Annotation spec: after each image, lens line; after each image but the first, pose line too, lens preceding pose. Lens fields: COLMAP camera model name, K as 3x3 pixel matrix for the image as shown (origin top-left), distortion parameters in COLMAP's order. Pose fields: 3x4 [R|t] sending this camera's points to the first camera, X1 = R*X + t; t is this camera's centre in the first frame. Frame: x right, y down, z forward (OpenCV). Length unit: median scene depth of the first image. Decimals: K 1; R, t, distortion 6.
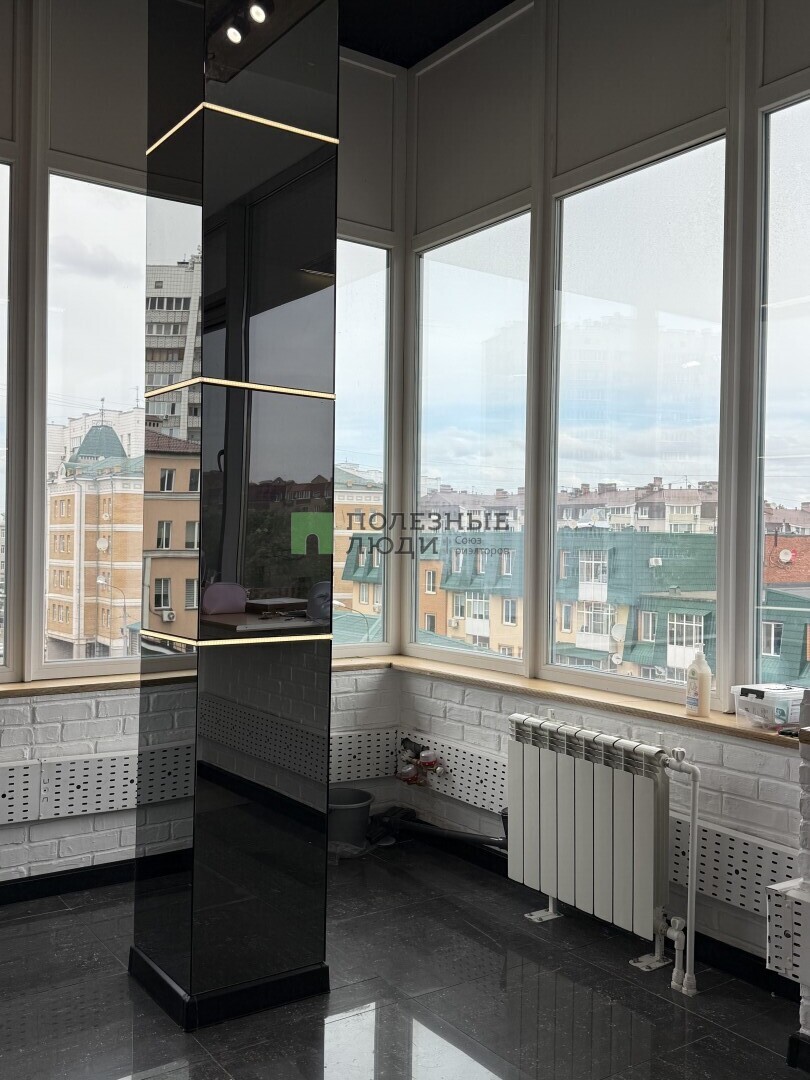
lens RADIAL K [[990.0, 0, 414.2], [0, 990.0, 543.9], [0, 0, 1]] dist [0.038429, 0.000000]
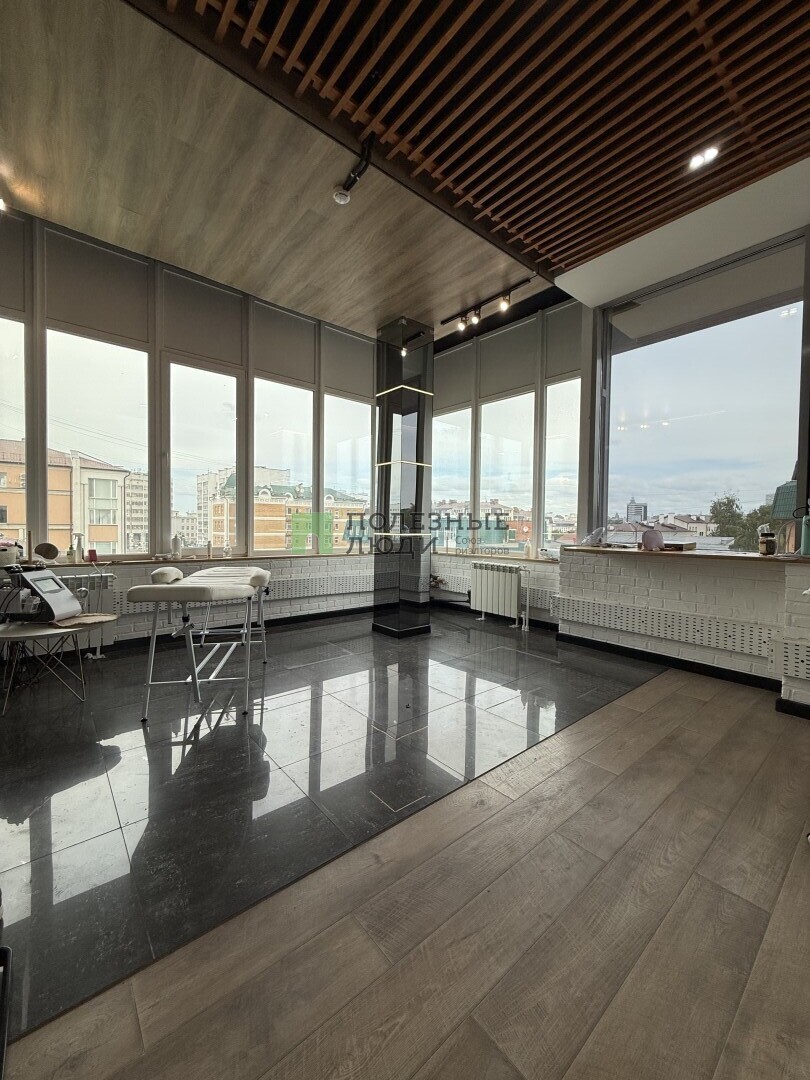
lens RADIAL K [[429.0, 0, 405.2], [0, 429.0, 536.1], [0, 0, 1]] dist [0.000665, -0.000461]
pose [[0.996197, -0.003192, 0.087074, -0.251912], [0.001185, 0.999733, 0.023097, 0.053527], [-0.087124, -0.022906, 0.995934, -0.426902]]
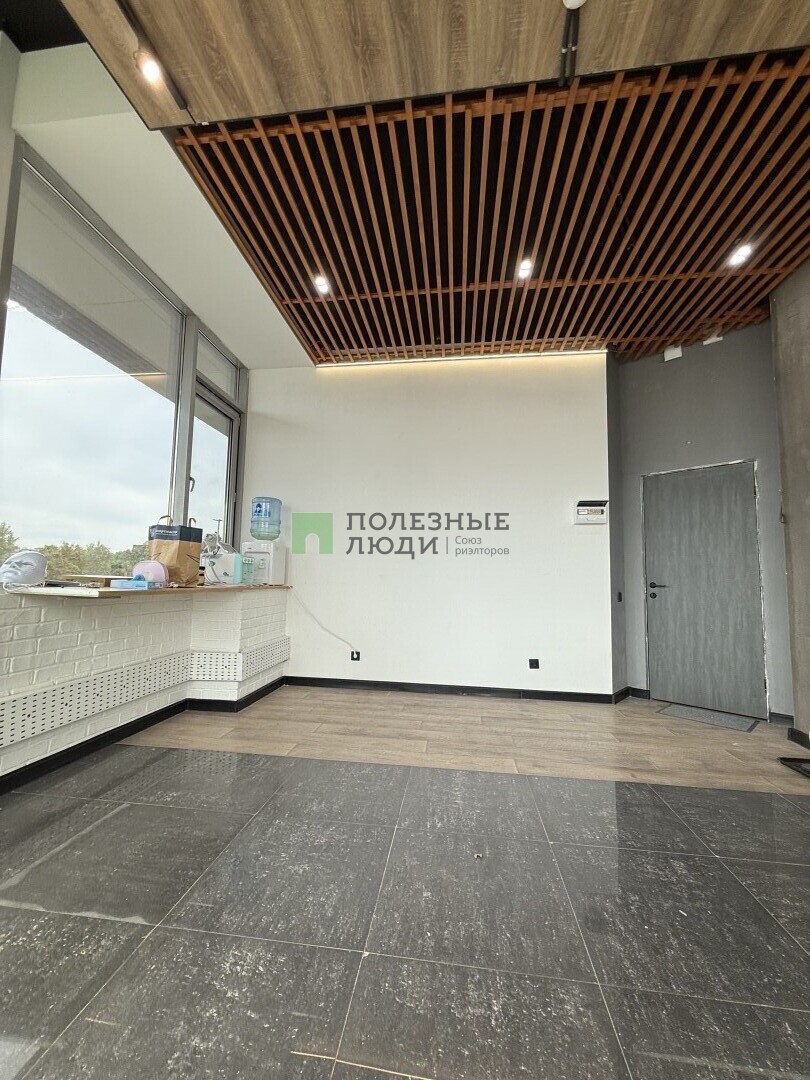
lens RADIAL K [[429.0, 0, 403.8], [0, 429.0, 545.7], [0, 0, 1]] dist [0.000665, -0.000461]
pose [[-0.738556, 0.028798, 0.673577, -0.436237], [-0.028020, 0.996913, -0.073346, 0.077799], [-0.673609, -0.073043, -0.735469, 0.714901]]
